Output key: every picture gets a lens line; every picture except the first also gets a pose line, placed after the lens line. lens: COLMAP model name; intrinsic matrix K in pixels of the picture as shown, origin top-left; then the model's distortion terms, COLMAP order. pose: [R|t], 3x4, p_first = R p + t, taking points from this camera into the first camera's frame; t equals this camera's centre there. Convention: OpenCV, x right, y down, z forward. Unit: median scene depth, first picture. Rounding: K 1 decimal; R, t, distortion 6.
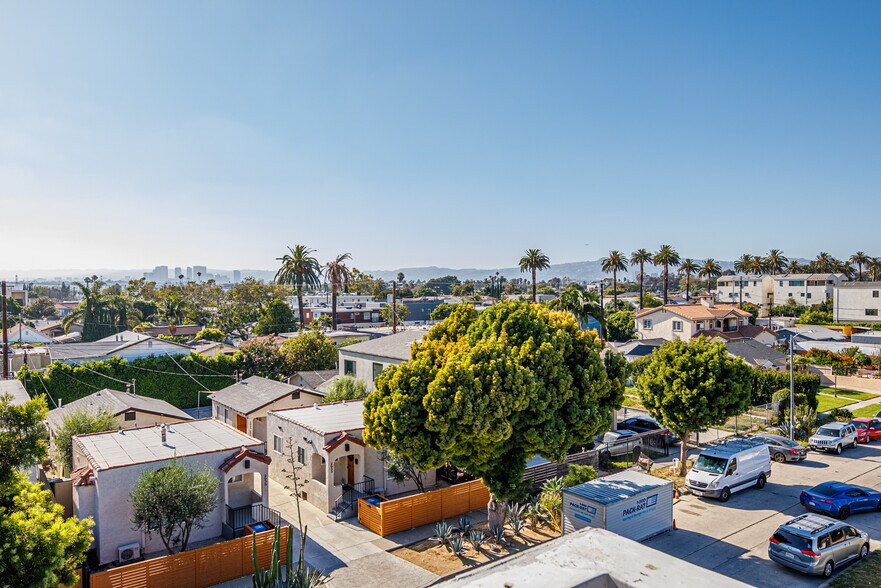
lens RADIAL K [[636.0, 0, 442.5], [0, 636.0, 306.6], [0, 0, 1]] dist [0.006058, 0.006567]
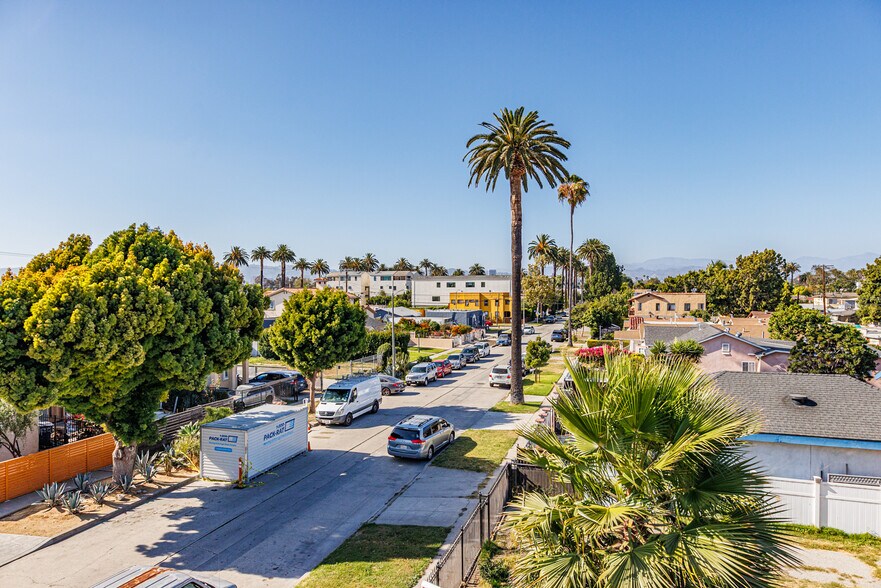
lens RADIAL K [[574.5, 0, 442.9], [0, 574.5, 305.3], [0, 0, 1]] dist [0.010486, 0.001939]
pose [[0.816761, -0.007823, 0.576923, -0.015954], [0.017632, 0.999779, -0.011405, 0.115799], [-0.576707, 0.019488, 0.816719, 0.057627]]
